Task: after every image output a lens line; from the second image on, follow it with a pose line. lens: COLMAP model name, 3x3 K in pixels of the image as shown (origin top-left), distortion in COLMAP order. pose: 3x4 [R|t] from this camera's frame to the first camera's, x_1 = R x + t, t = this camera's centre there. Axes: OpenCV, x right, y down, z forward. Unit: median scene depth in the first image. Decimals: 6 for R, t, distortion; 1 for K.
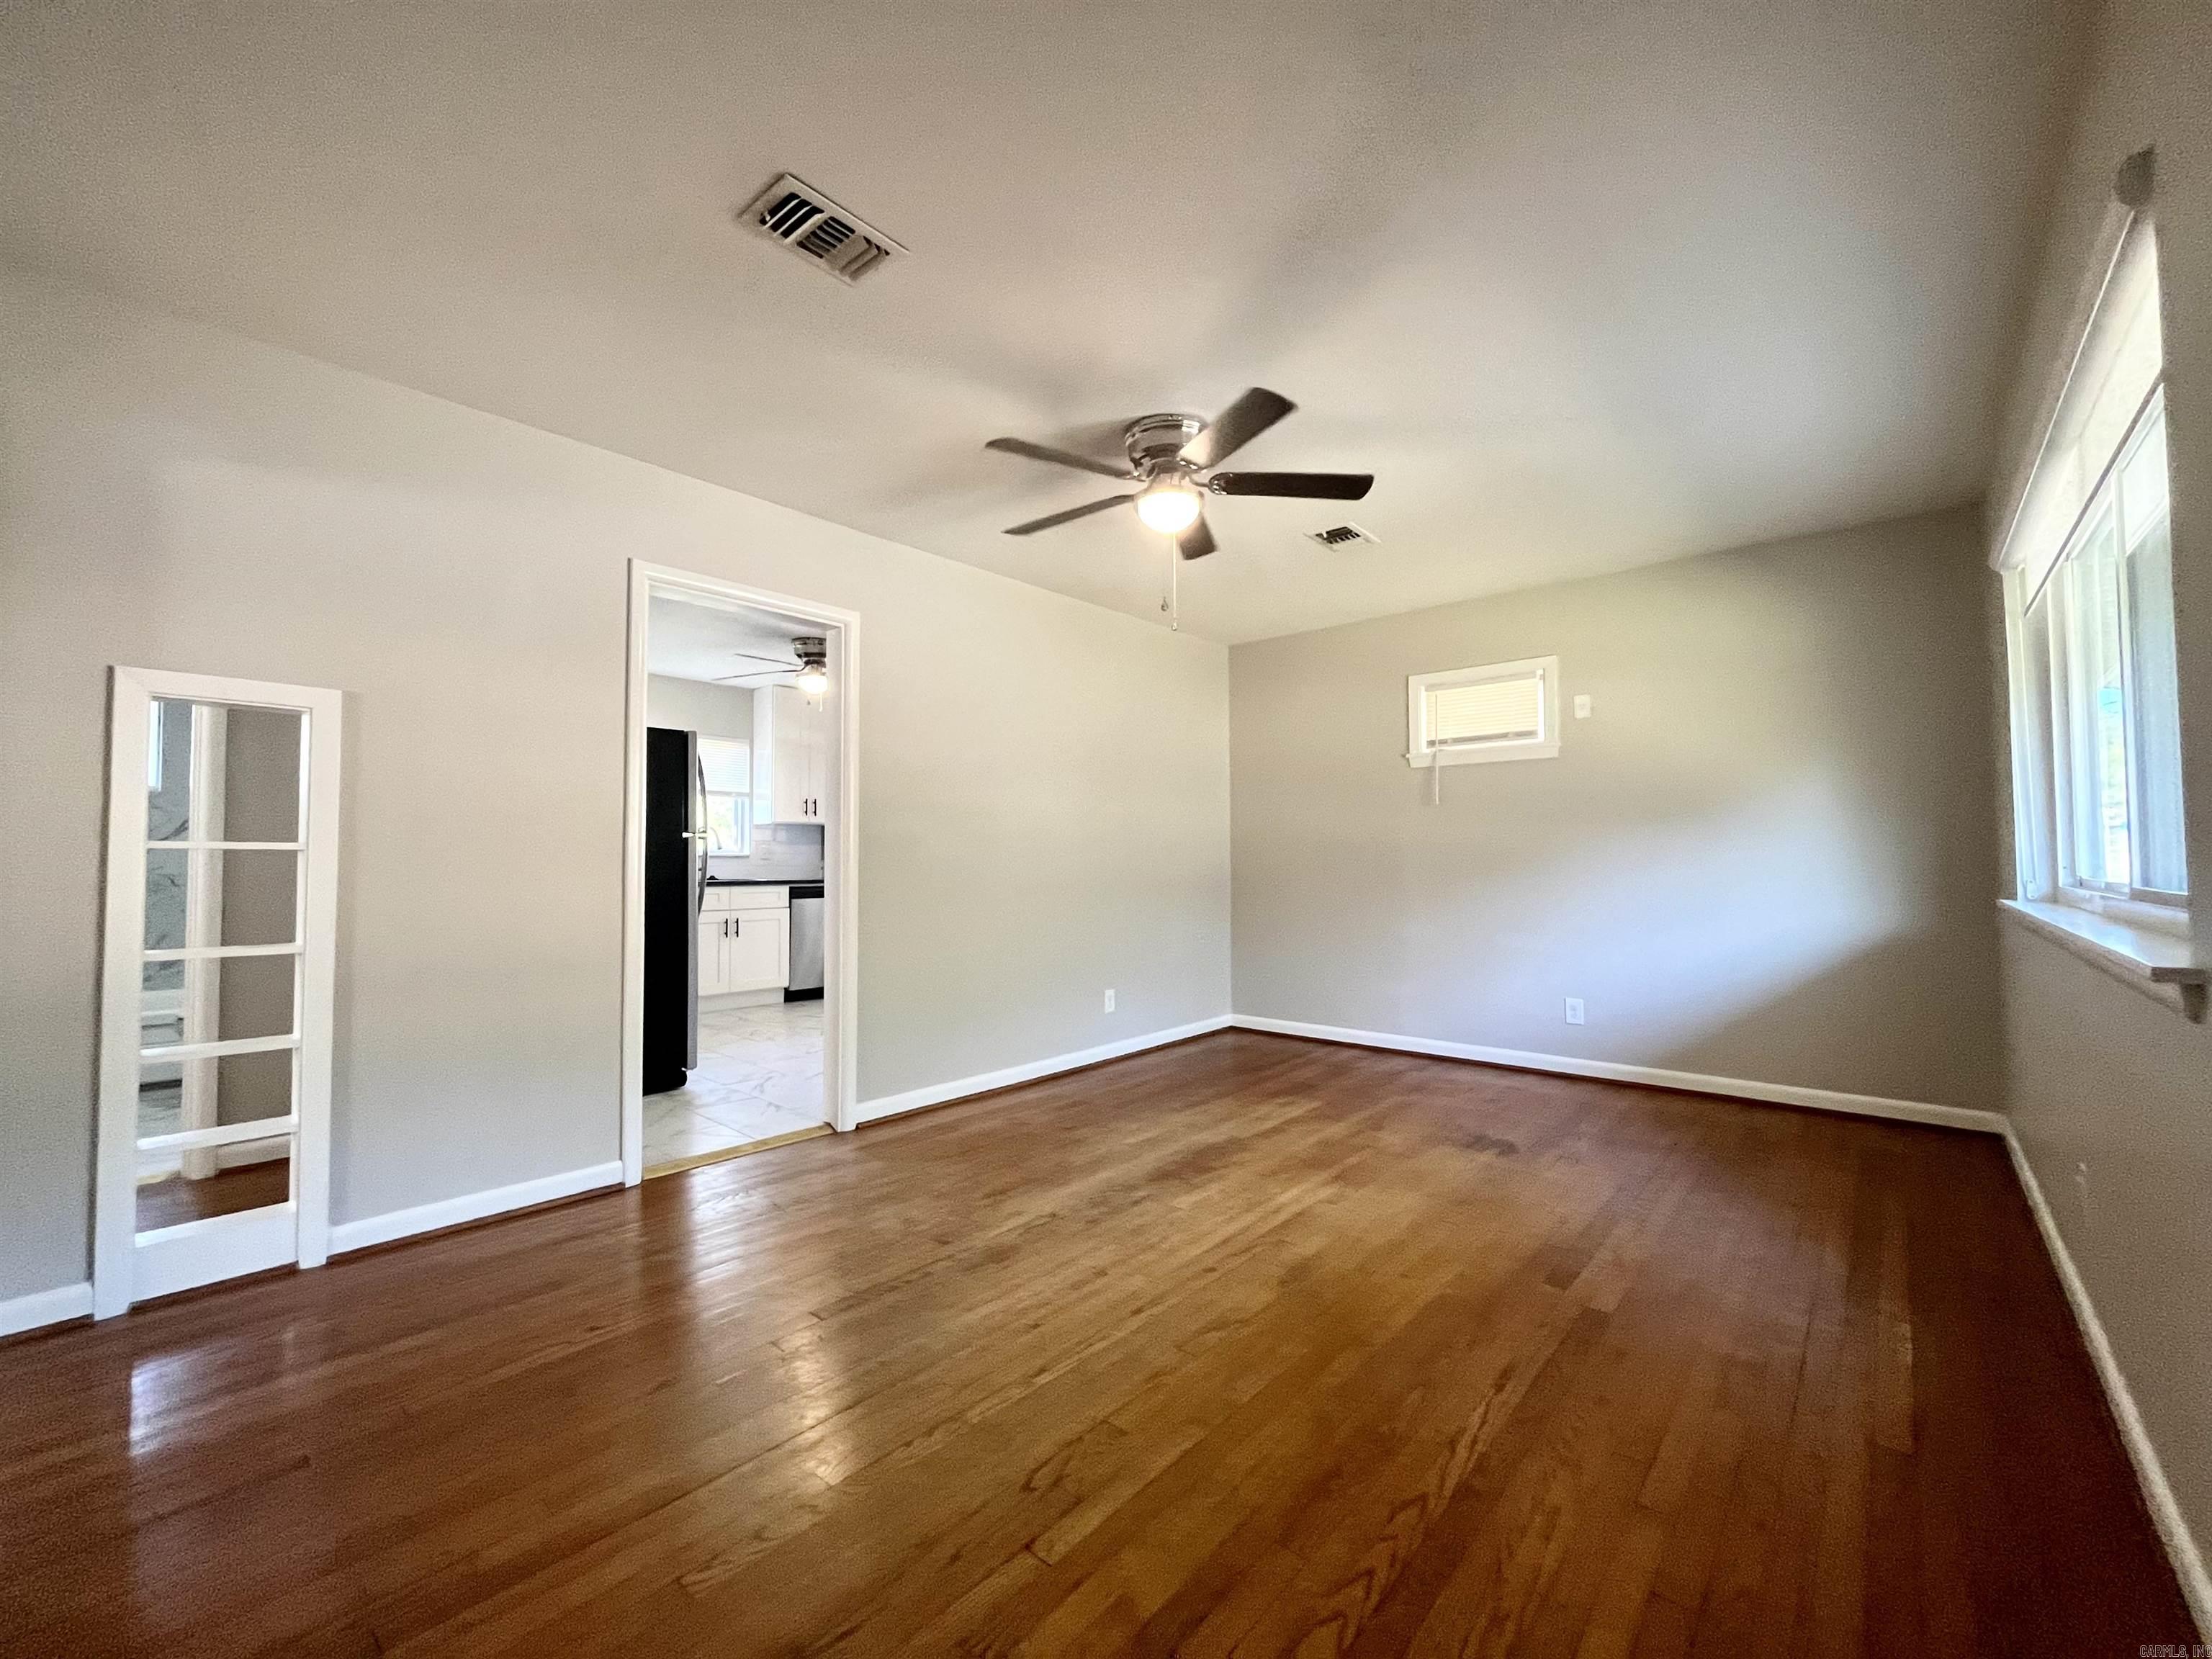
lens RADIAL K [[894.2, 0, 1103.3], [0, 894.2, 828.5], [0, 0, 1]] dist [0.000877, -0.000012]
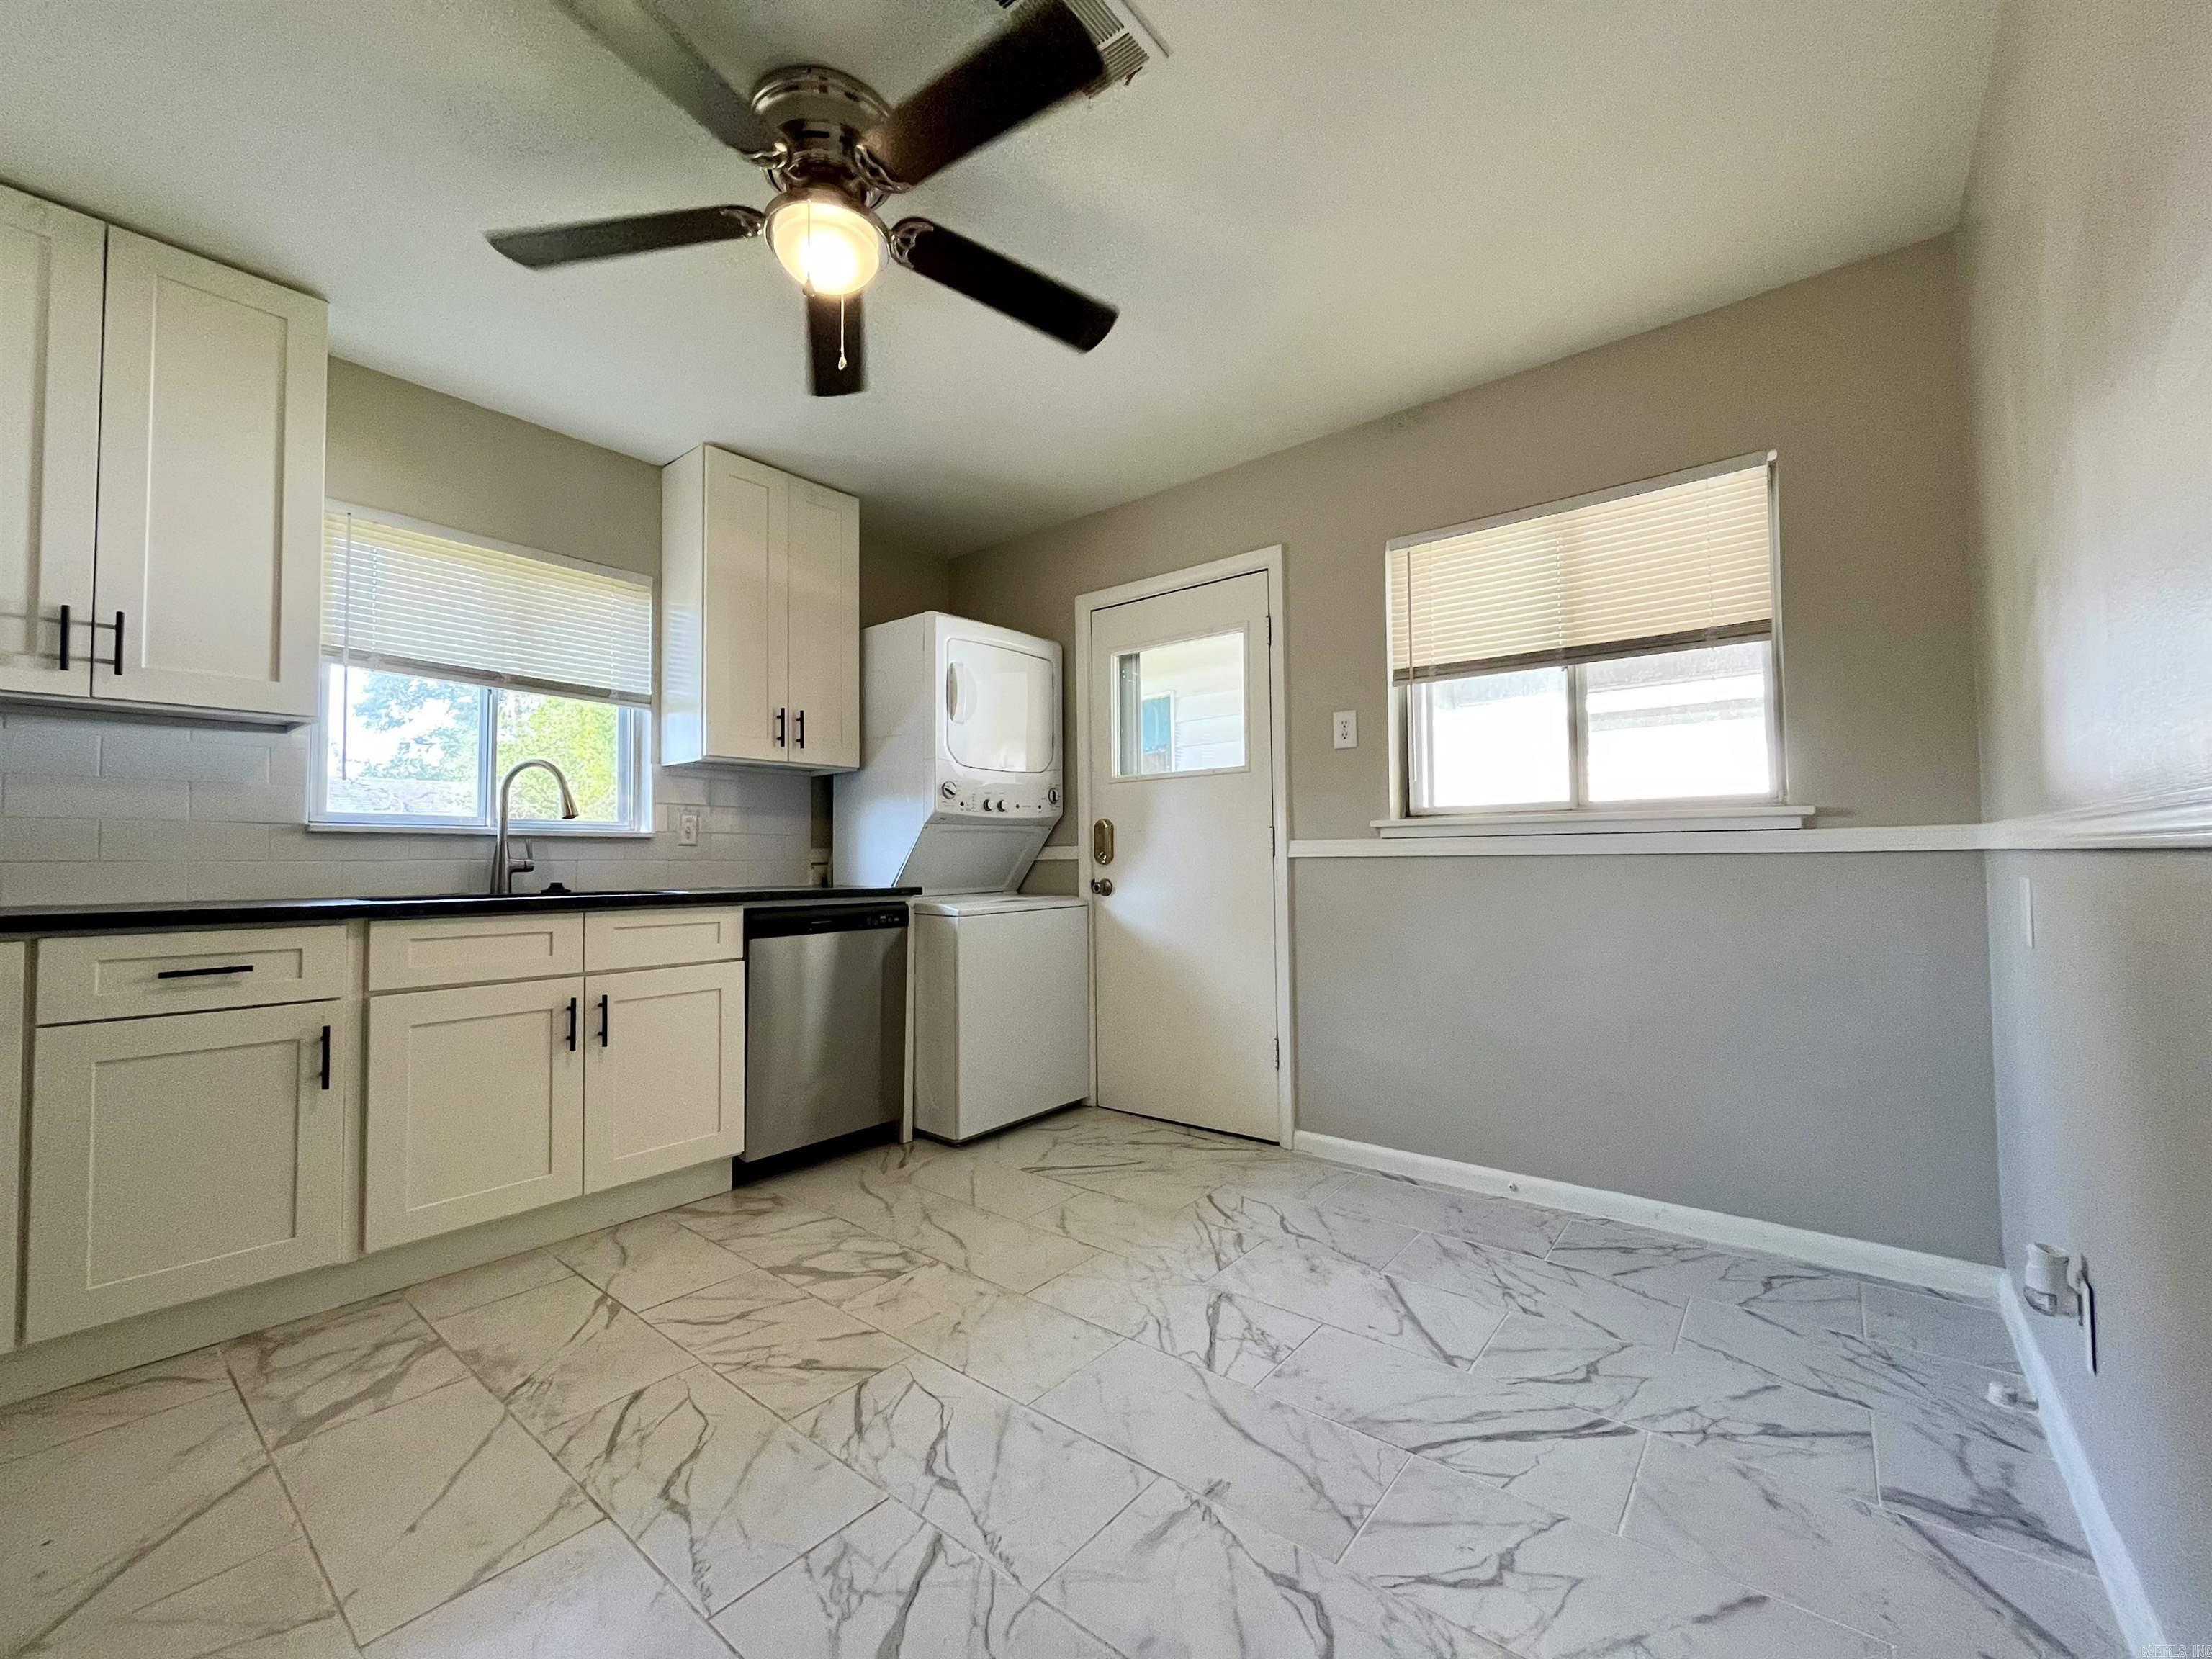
lens RADIAL K [[894.2, 0, 1105.9], [0, 894.2, 828.6], [0, 0, 1]] dist [0.000877, -0.000012]
pose [[0.999235, -0.007601, 0.038354, -0.189564], [0.007569, 0.999971, 0.000974, 0.027683], [-0.038360, -0.000683, 0.999264, 0.551934]]
